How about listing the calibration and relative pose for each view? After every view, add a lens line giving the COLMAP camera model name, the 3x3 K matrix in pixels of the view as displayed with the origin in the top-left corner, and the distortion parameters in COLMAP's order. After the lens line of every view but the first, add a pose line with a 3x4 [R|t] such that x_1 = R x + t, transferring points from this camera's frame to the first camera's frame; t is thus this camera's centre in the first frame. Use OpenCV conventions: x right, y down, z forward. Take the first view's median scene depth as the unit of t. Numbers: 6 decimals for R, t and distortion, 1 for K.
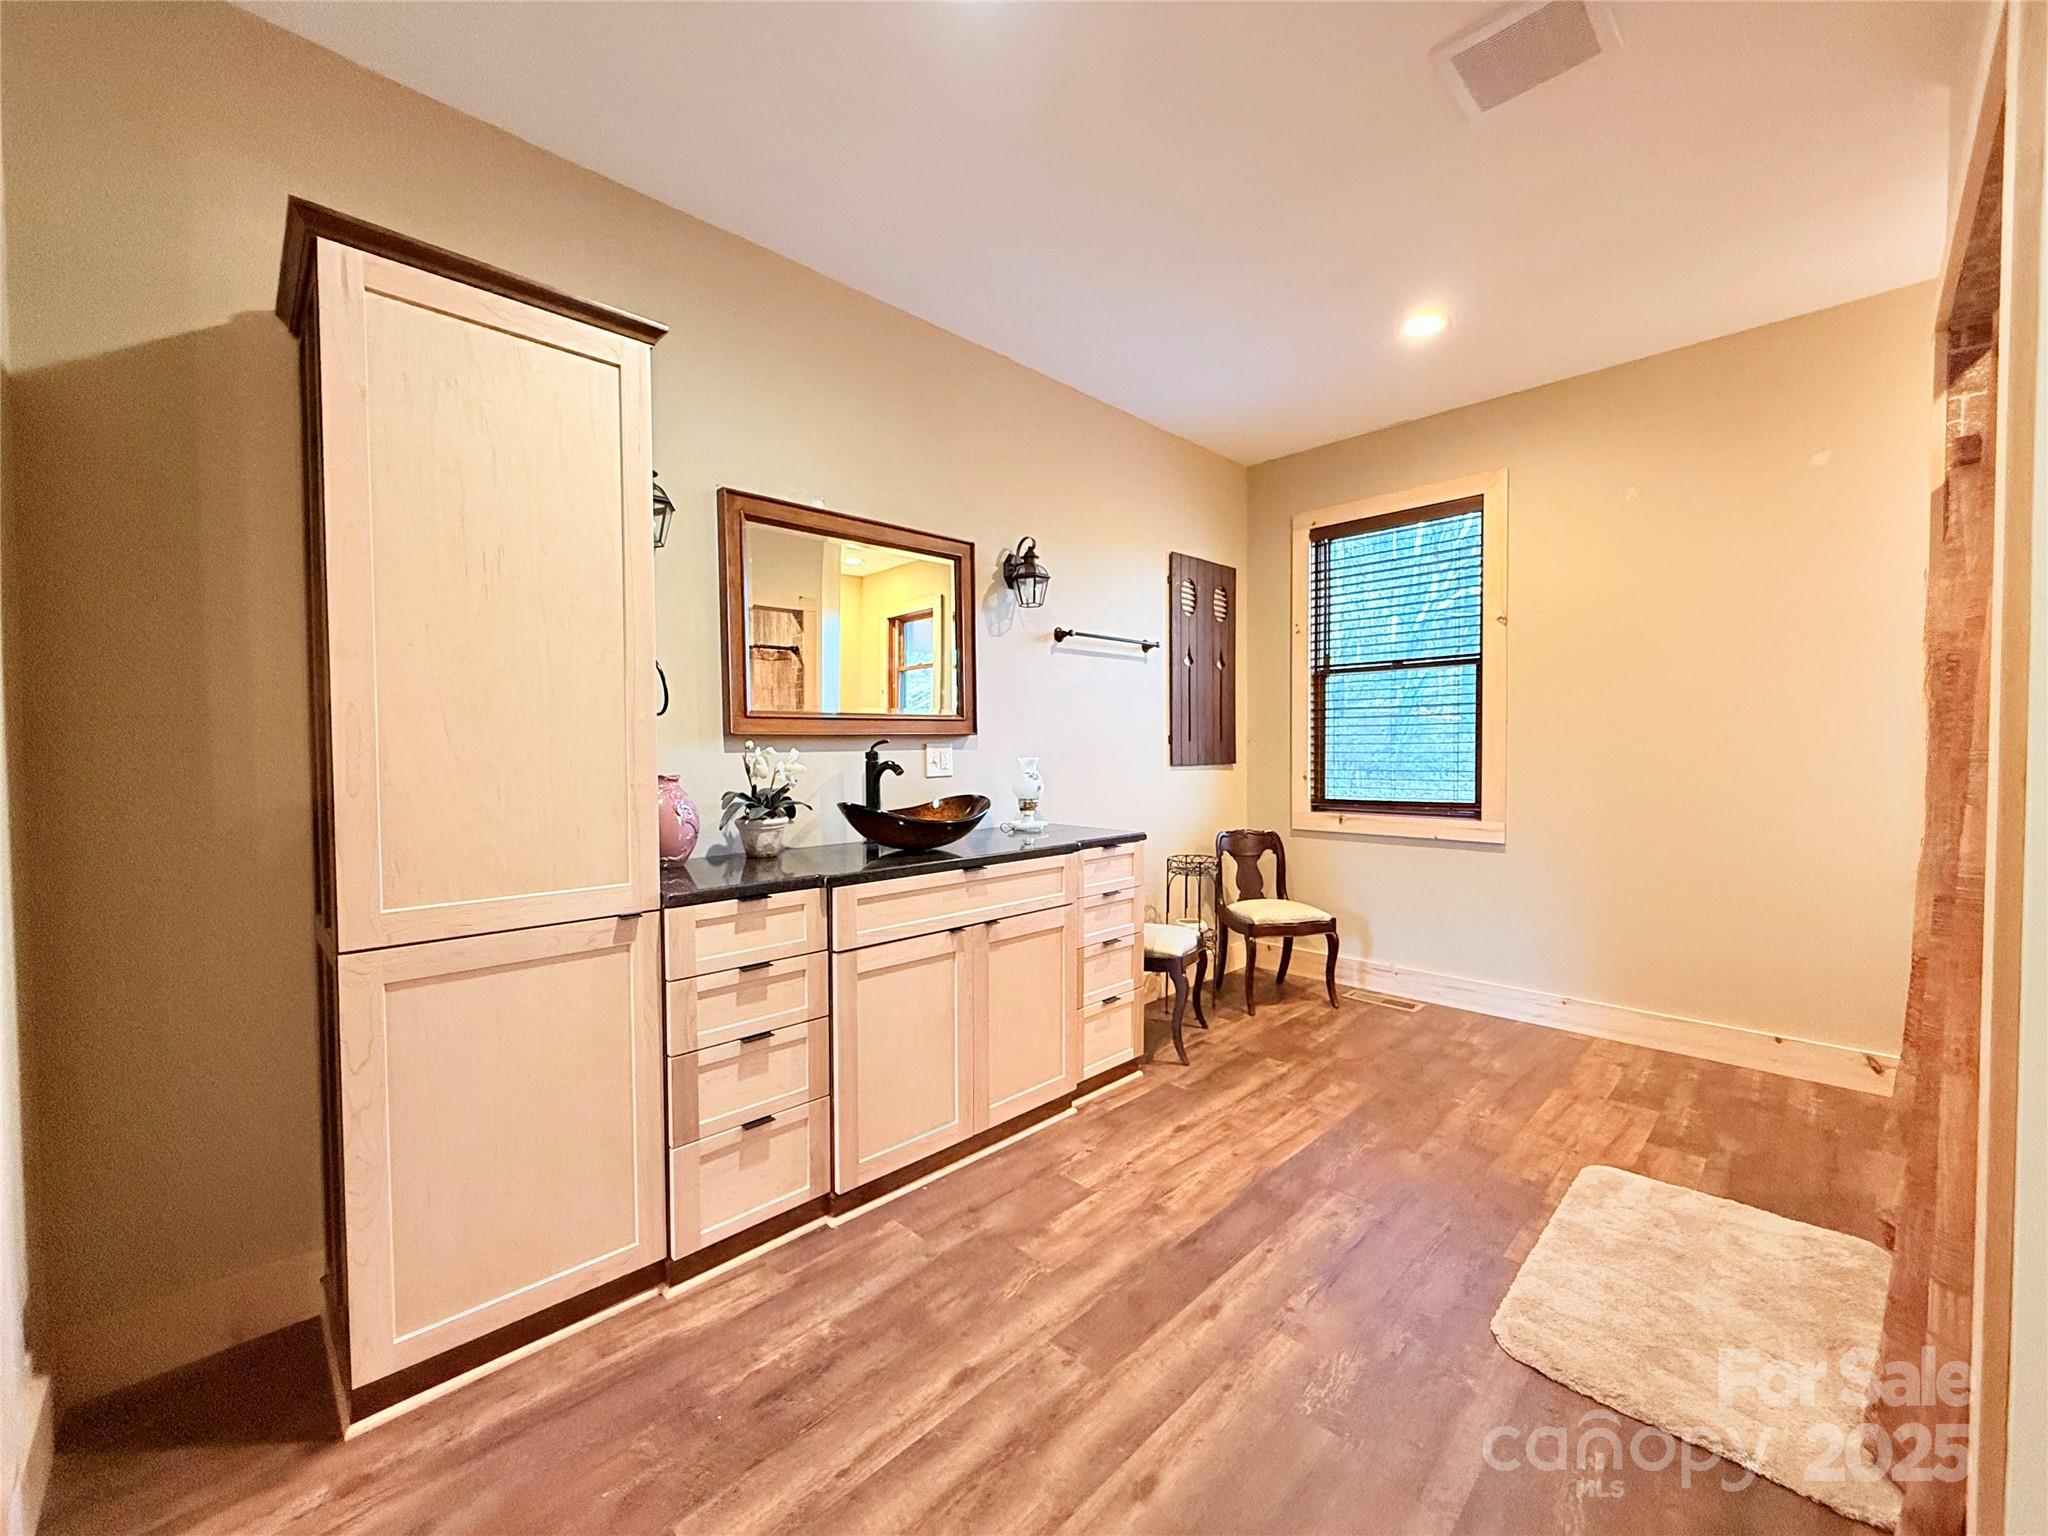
lens RADIAL K [[815.8, 0, 1019.9], [0, 815.8, 774.0], [0, 0, 1]] dist [-0.001696, 0.000030]
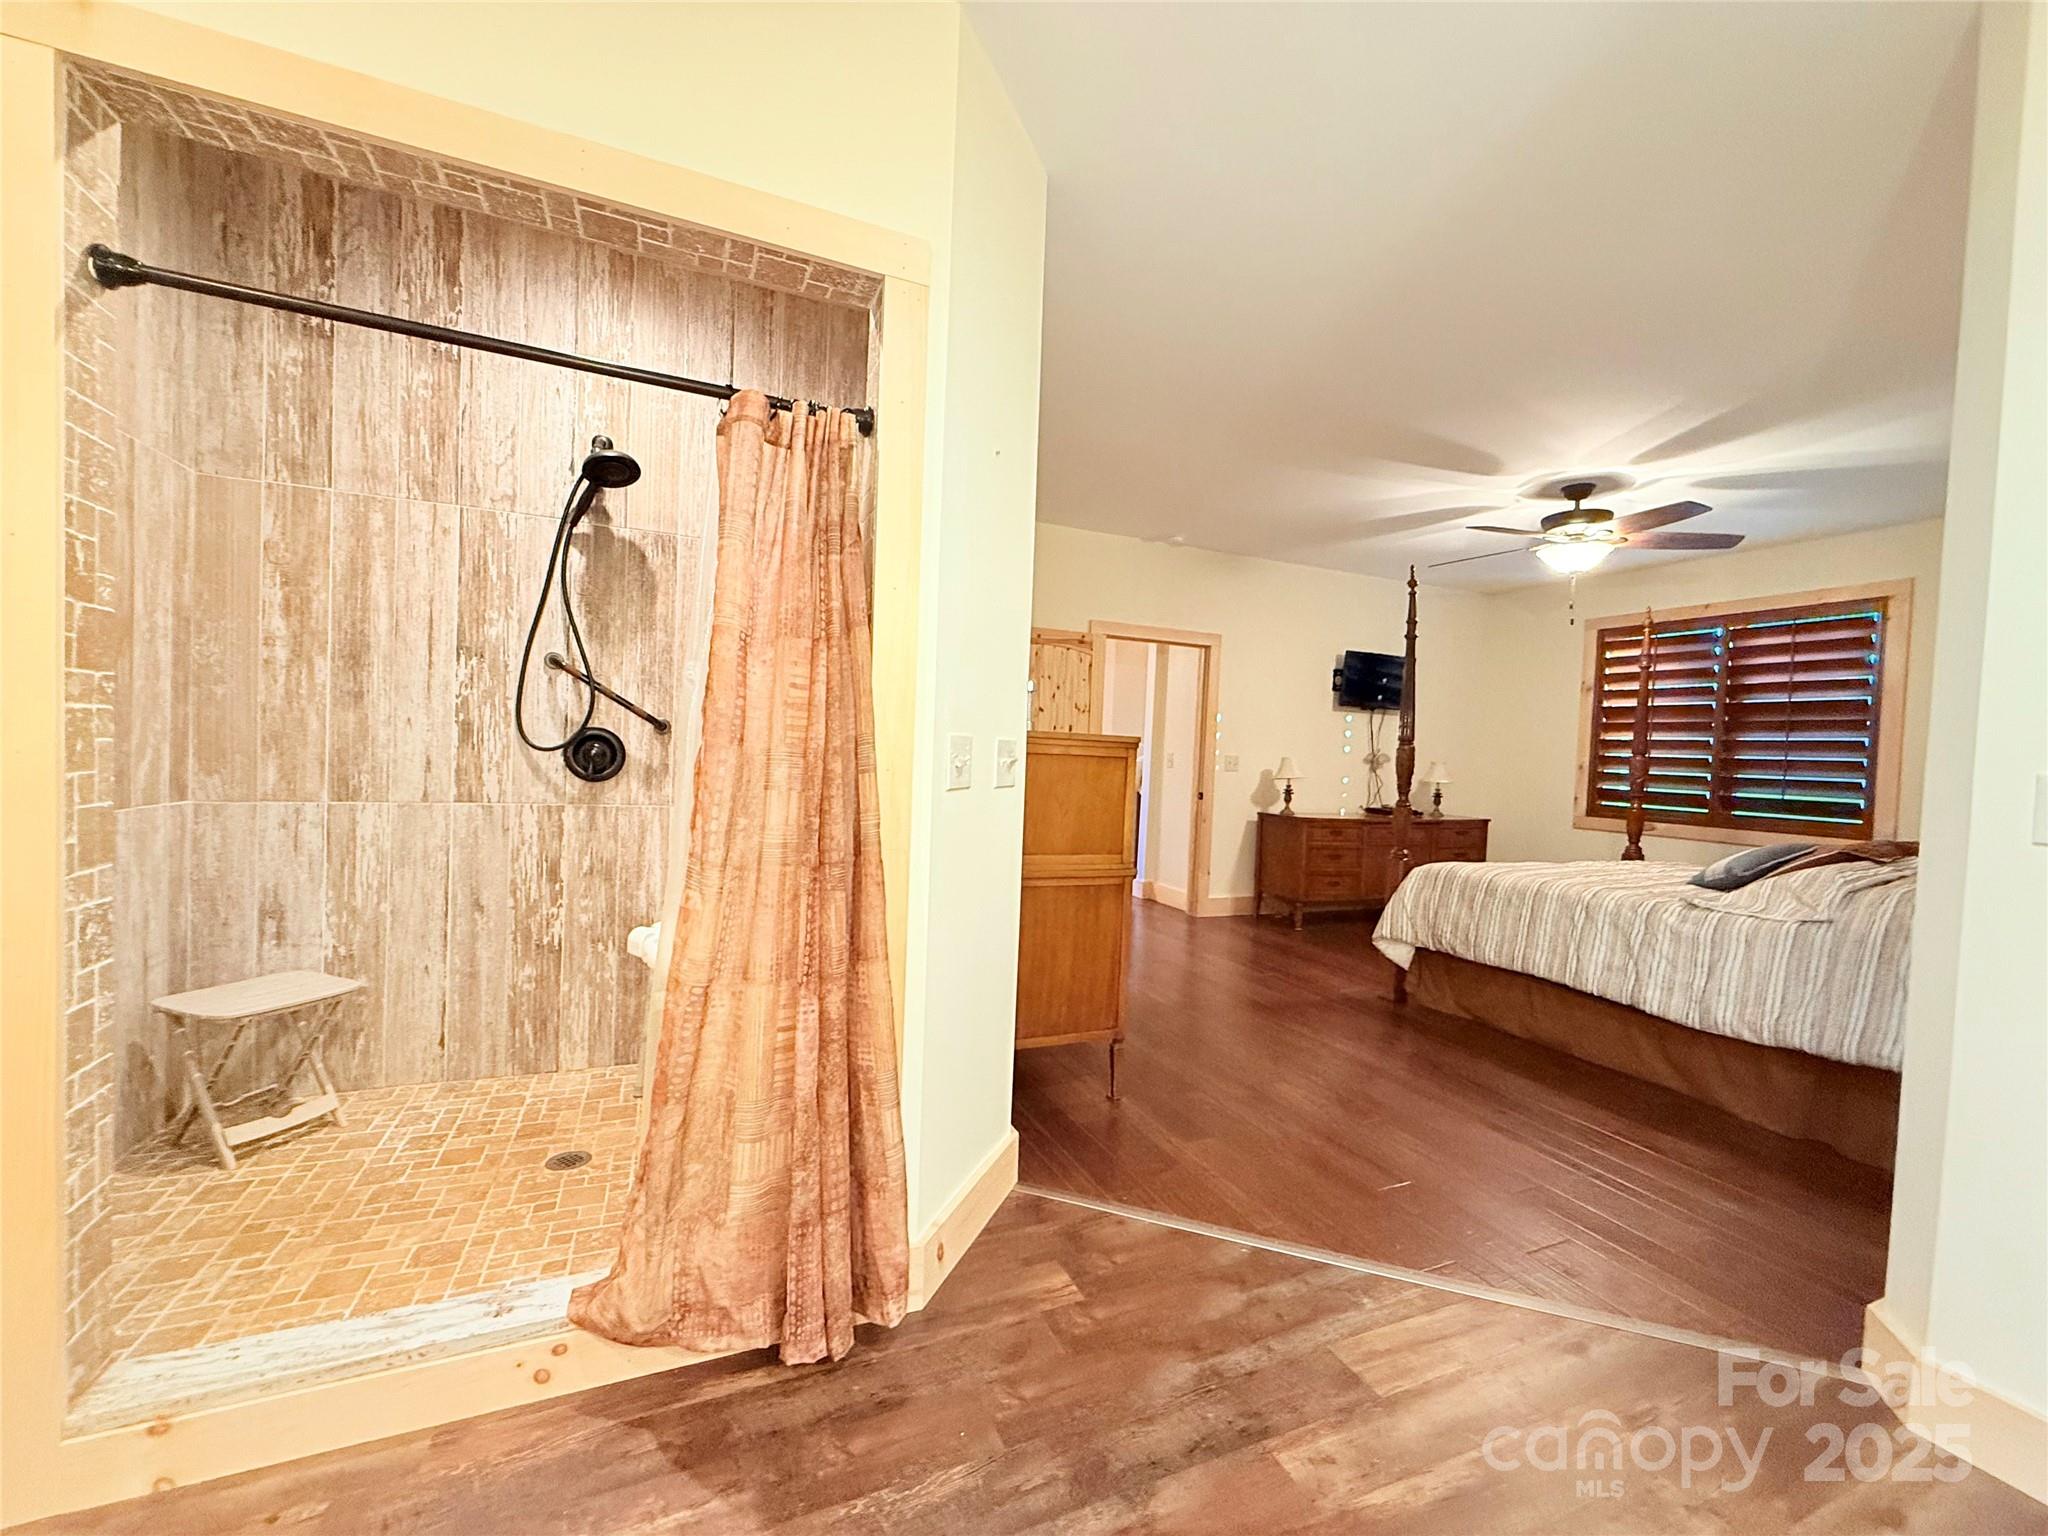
lens RADIAL K [[815.8, 0, 1019.9], [0, 815.8, 774.0], [0, 0, 1]] dist [-0.001696, 0.000030]
pose [[-0.931369, -0.041665, 0.361684, 0.114205], [-0.023374, 0.998224, 0.054802, -0.021391], [-0.363324, 0.042587, -0.930689, 0.877000]]
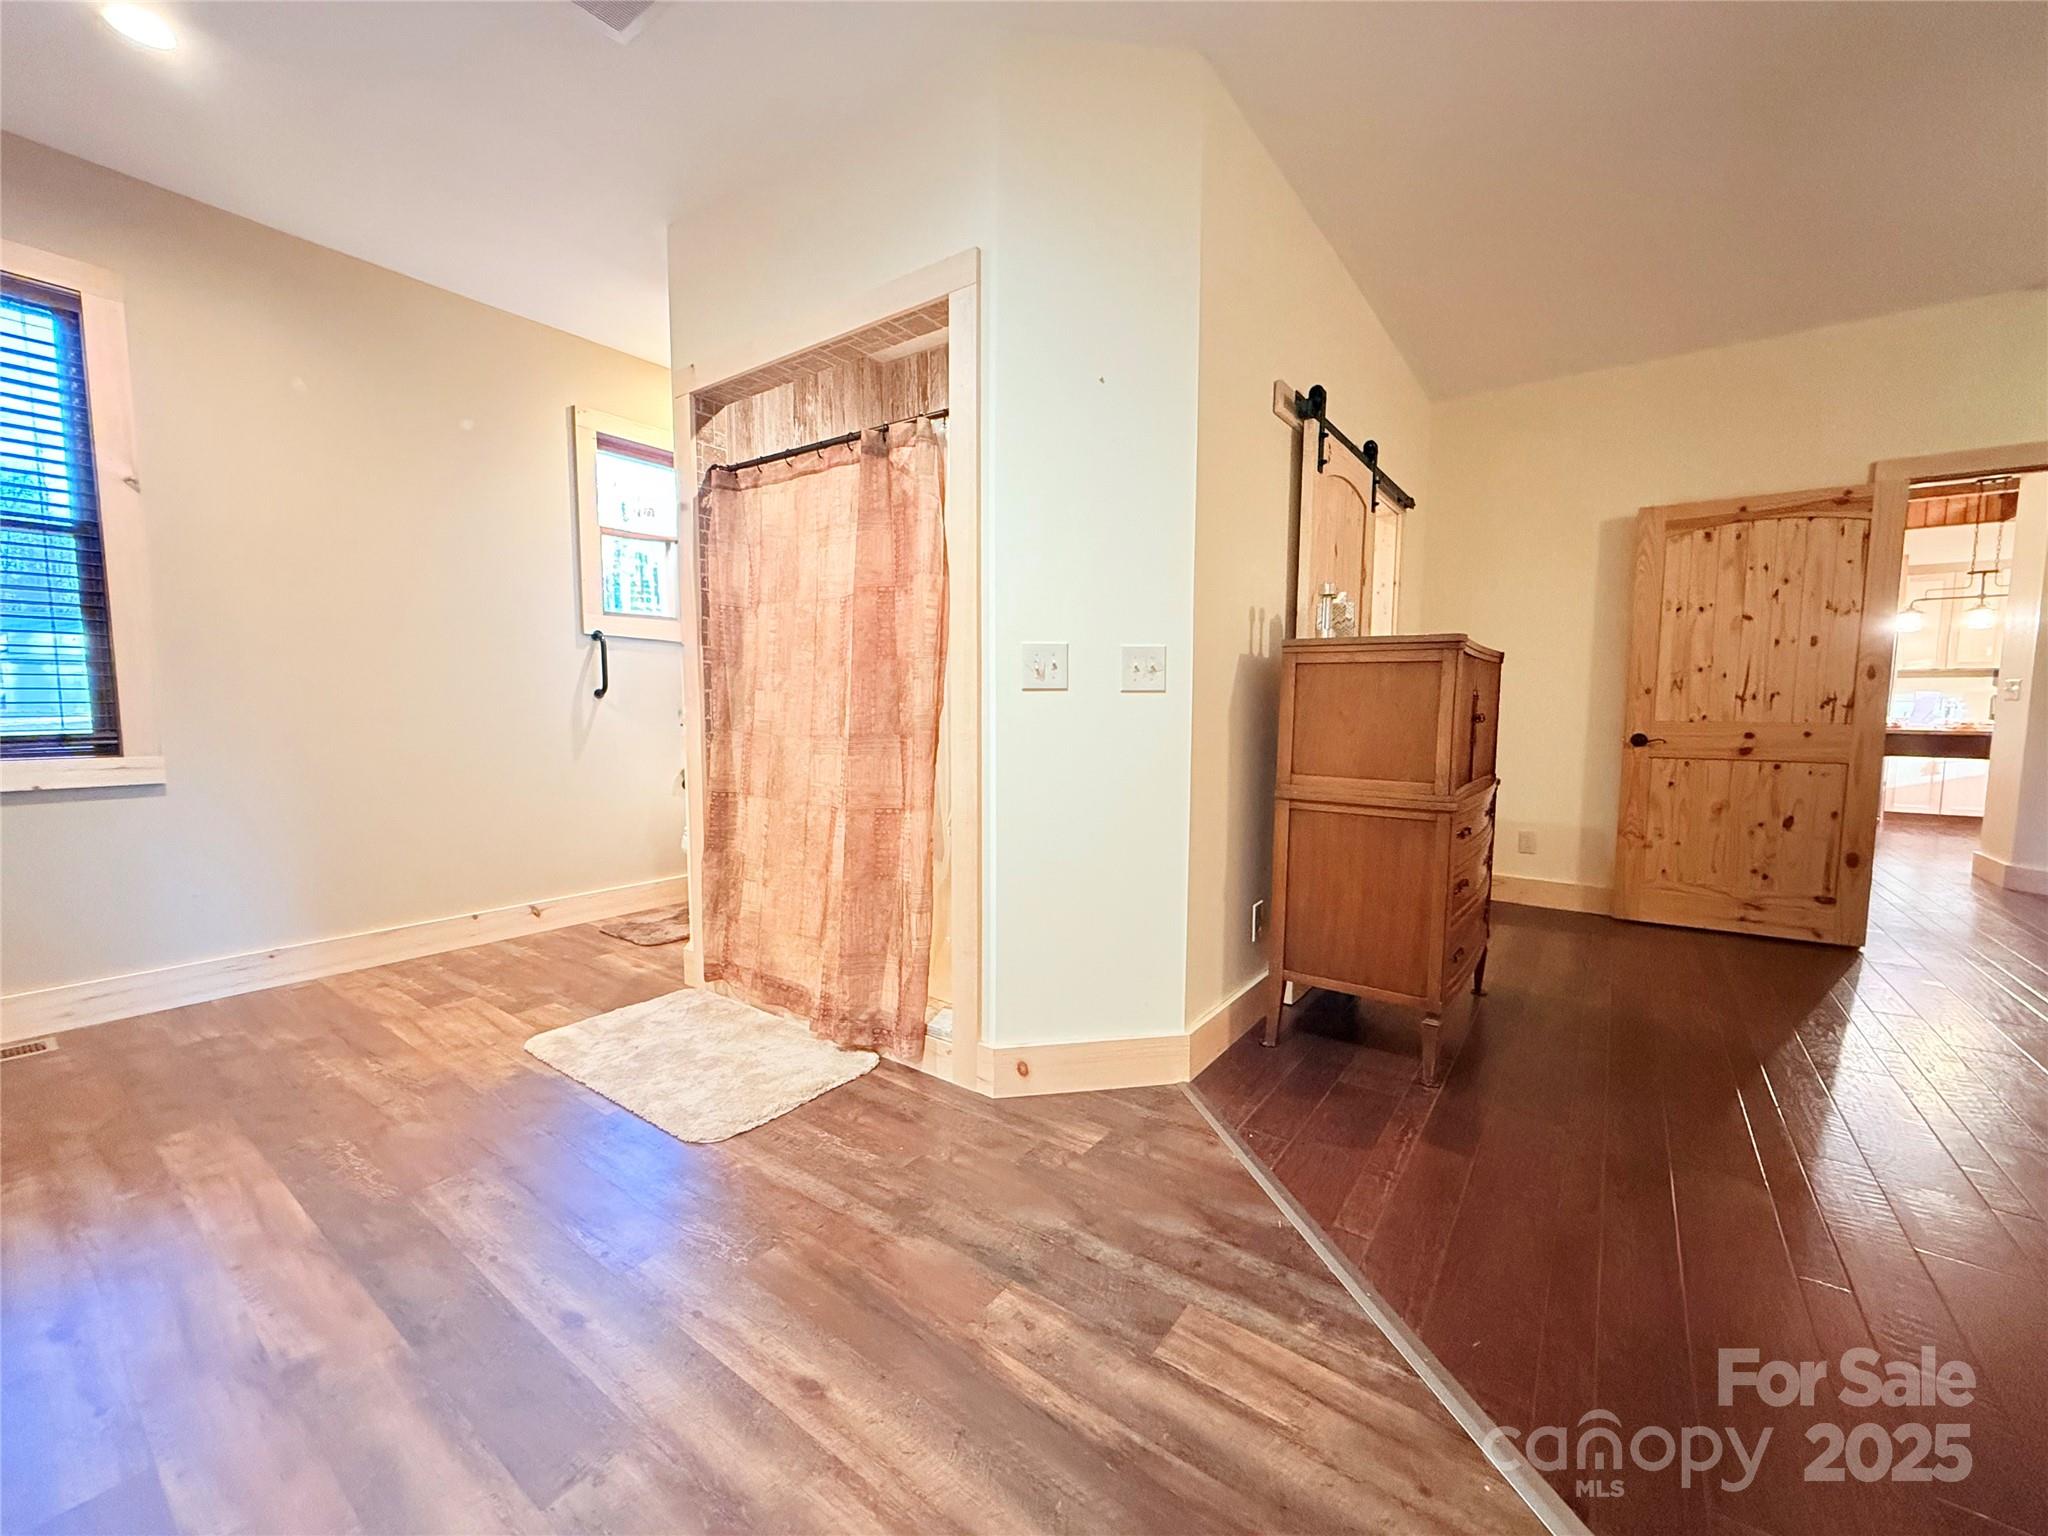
lens RADIAL K [[815.8, 0, 1019.9], [0, 815.8, 774.0], [0, 0, 1]] dist [-0.001696, 0.000030]
pose [[-0.160455, -0.081202, 0.983697, -0.370844], [0.026121, 0.995912, 0.086471, 0.040839], [-0.986697, 0.039570, -0.157678, 0.426413]]
